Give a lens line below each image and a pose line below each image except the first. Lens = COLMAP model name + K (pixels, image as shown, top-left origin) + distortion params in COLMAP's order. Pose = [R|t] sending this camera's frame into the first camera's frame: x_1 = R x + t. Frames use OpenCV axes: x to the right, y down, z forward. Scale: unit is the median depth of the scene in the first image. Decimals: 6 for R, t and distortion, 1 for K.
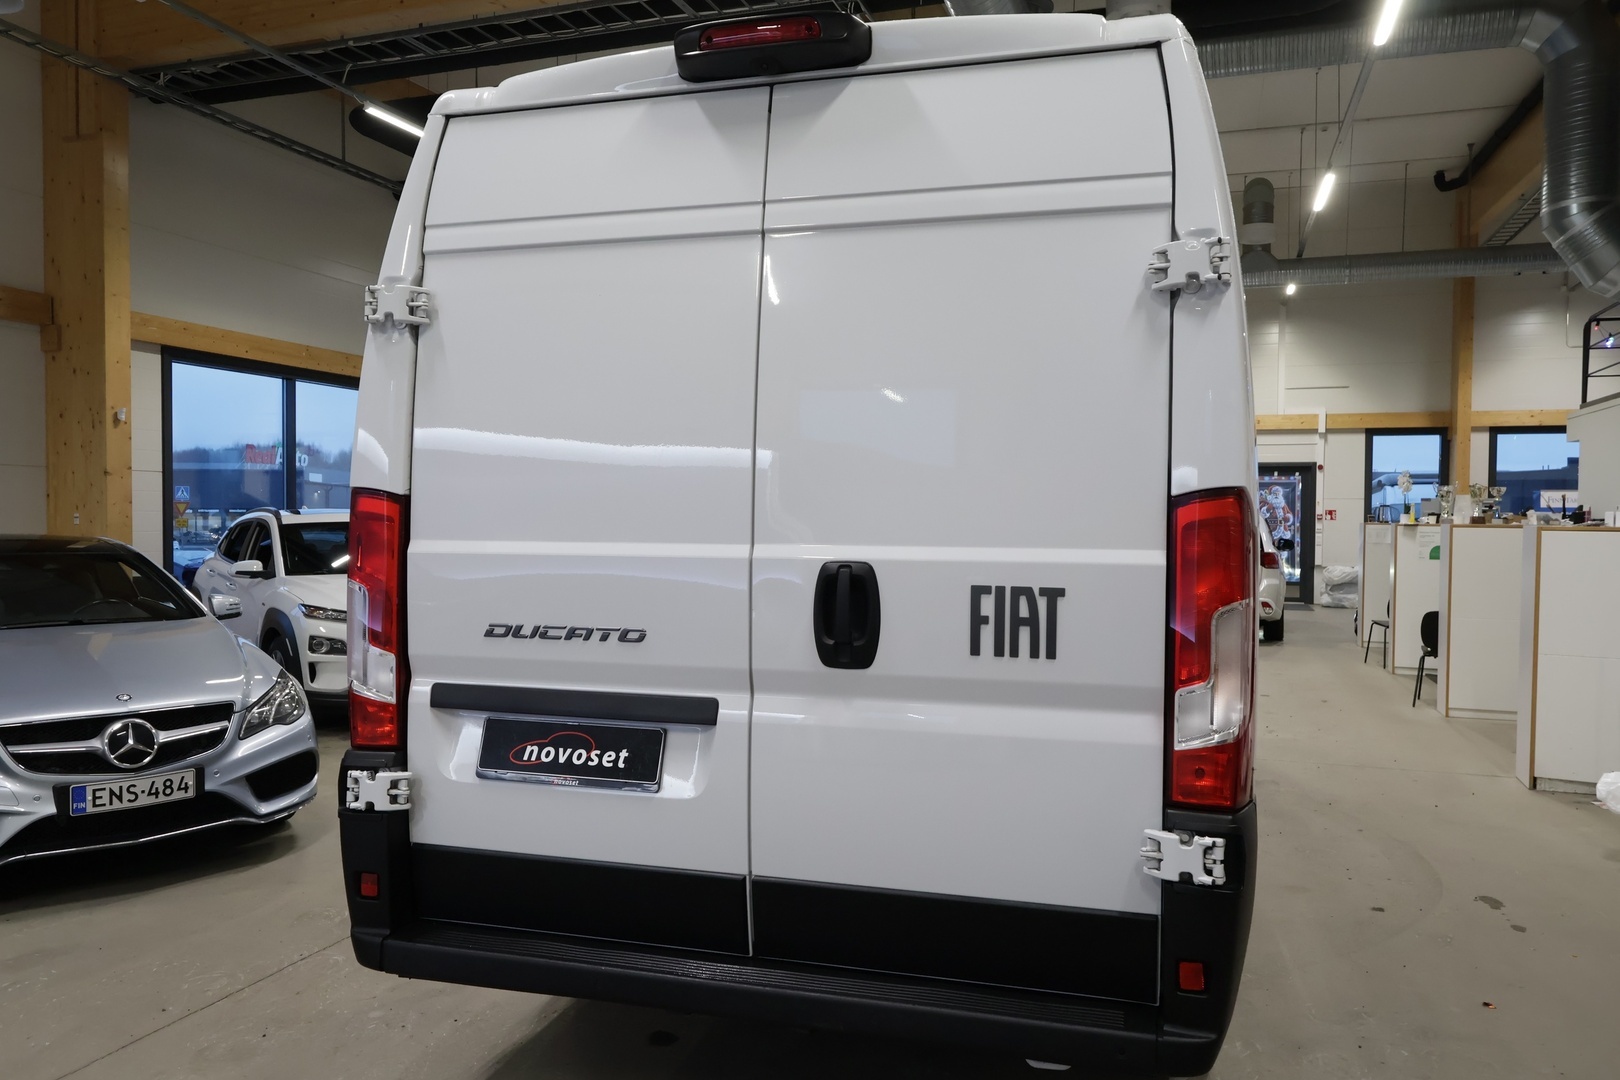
lens RADIAL K [[1138.1, 0, 828.7], [0, 1138.1, 546.5], [0, 0, 1]] dist [0.005265, 0.004029]
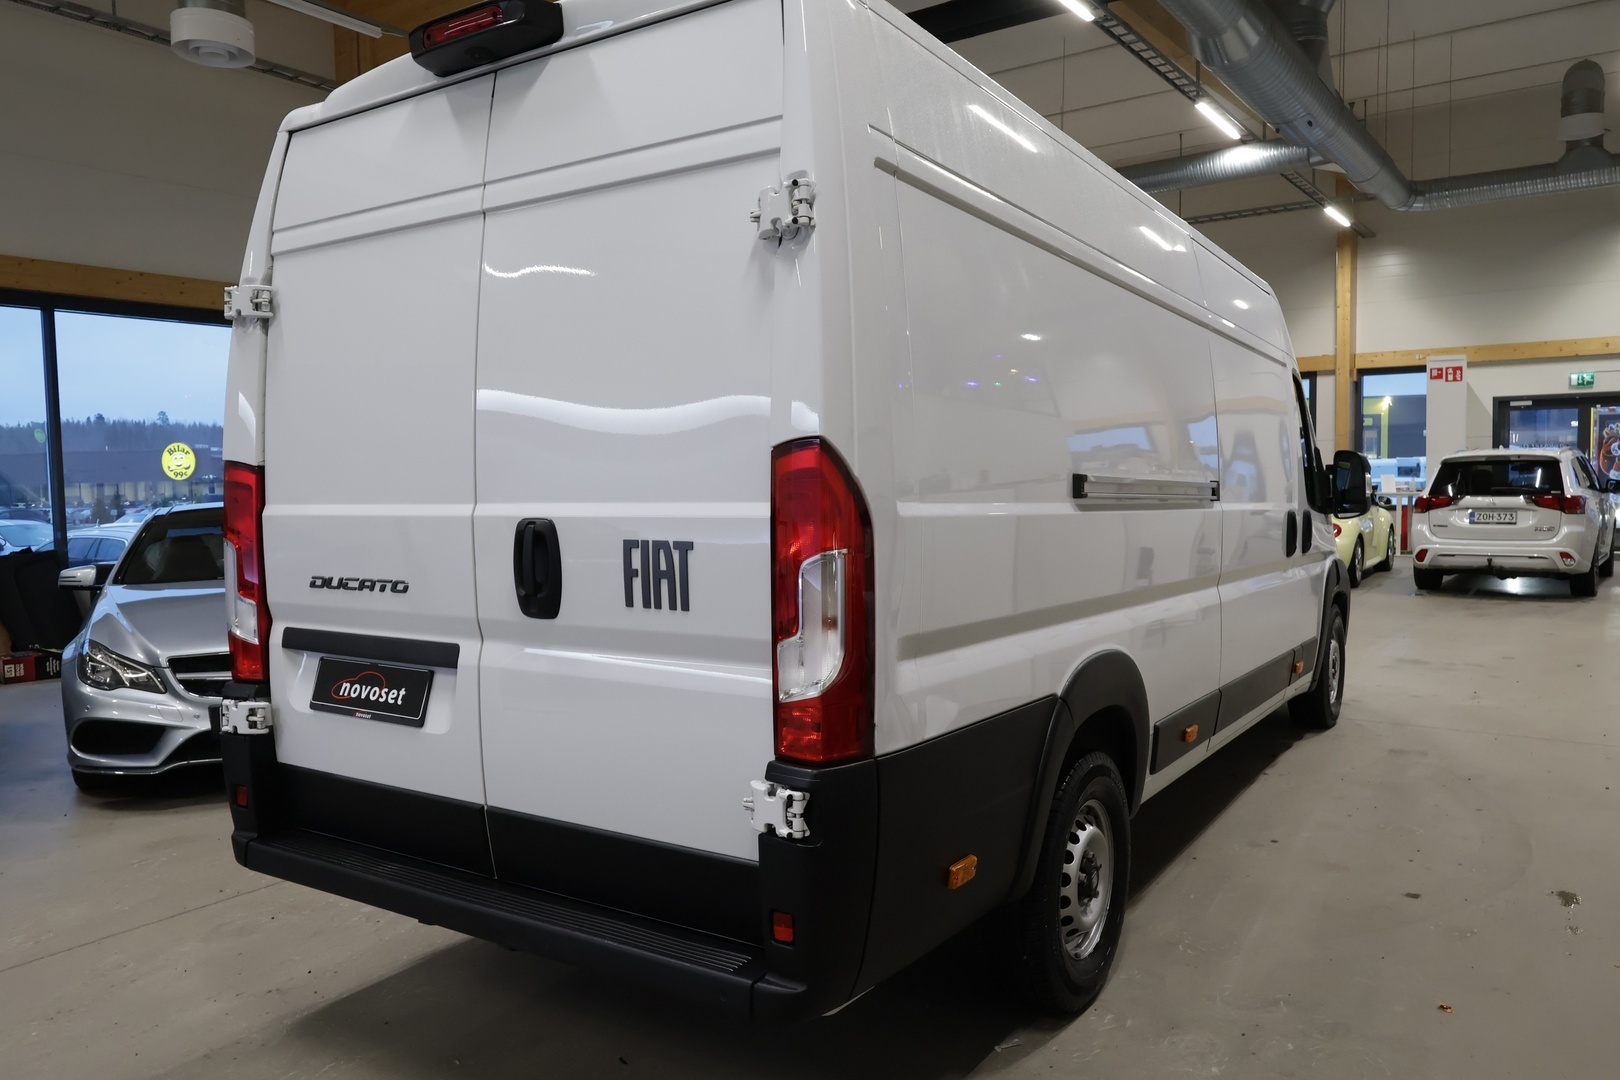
lens RADIAL K [[1138.1, 0, 832.9], [0, 1138.1, 538.3], [0, 0, 1]] dist [0.005265, 0.004029]
pose [[0.956041, -0.010313, -0.293052, 0.557000], [0.021374, 0.999174, 0.034566, 0.000946], [0.292453, -0.039311, 0.955472, 0.056687]]
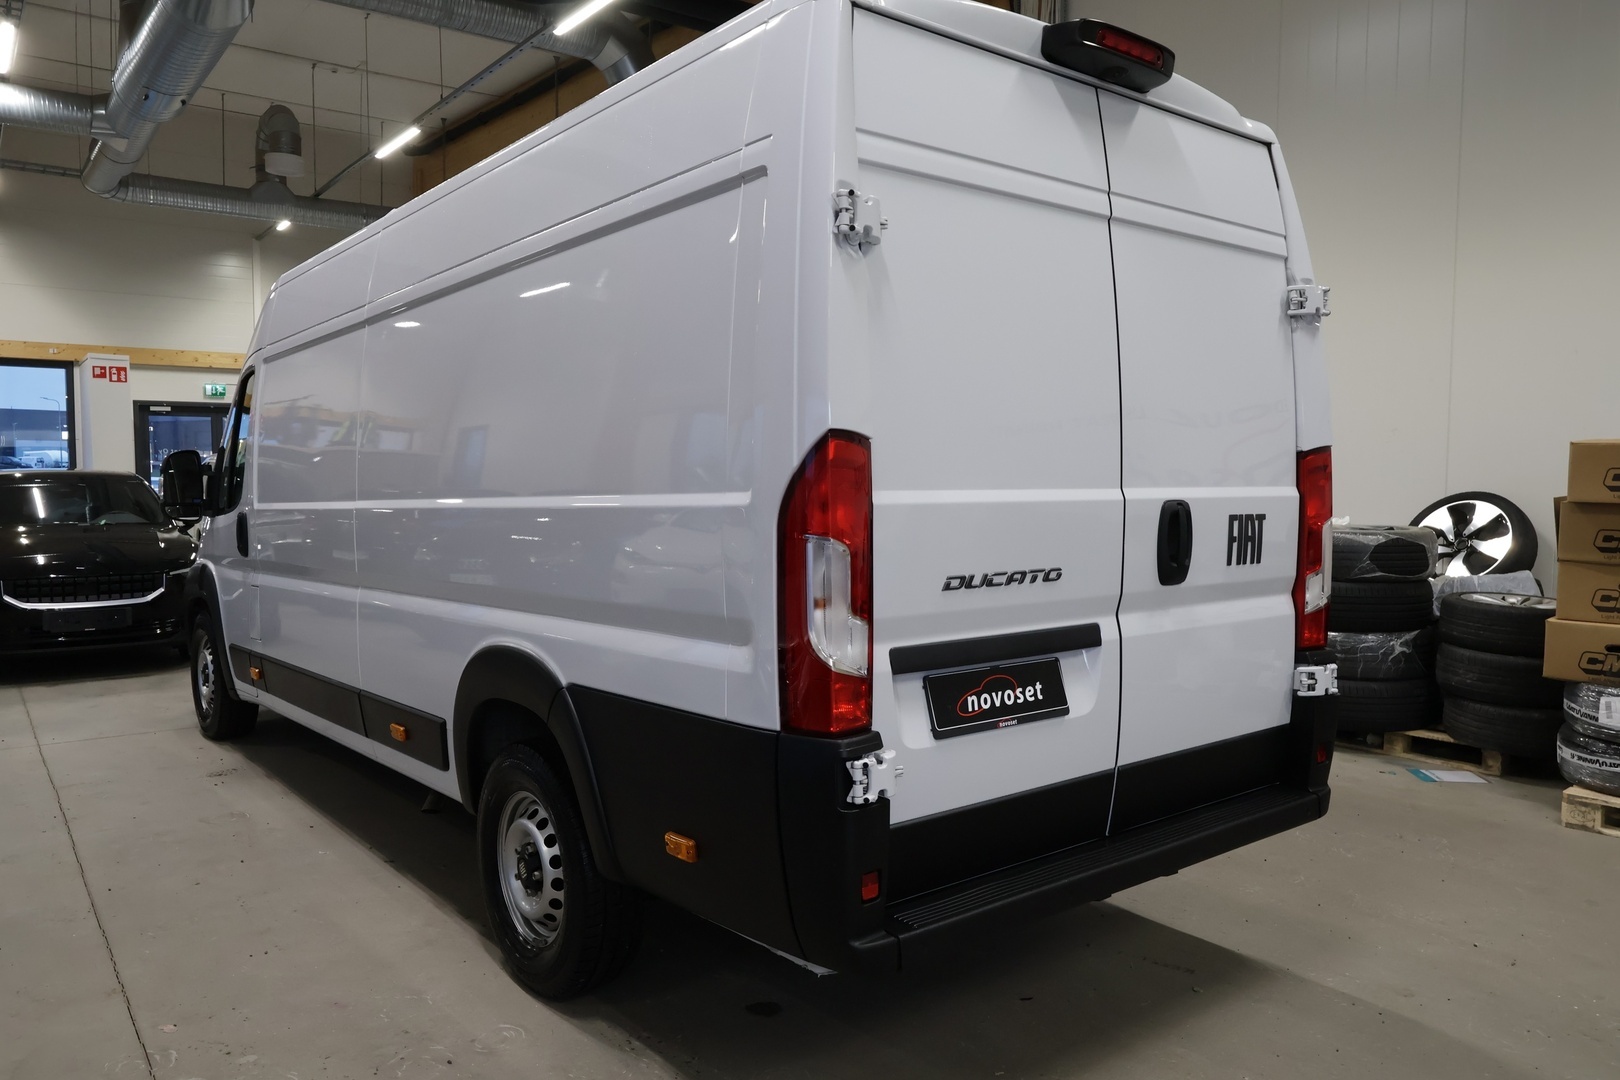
lens RADIAL K [[1138.1, 0, 803.5], [0, 1138.1, 530.5], [0, 0, 1]] dist [0.005265, 0.004029]
pose [[0.591261, -0.049168, 0.804980, -1.165300], [0.015717, 0.998653, 0.049453, -0.020502], [-0.806327, -0.016587, 0.591238, 0.548087]]
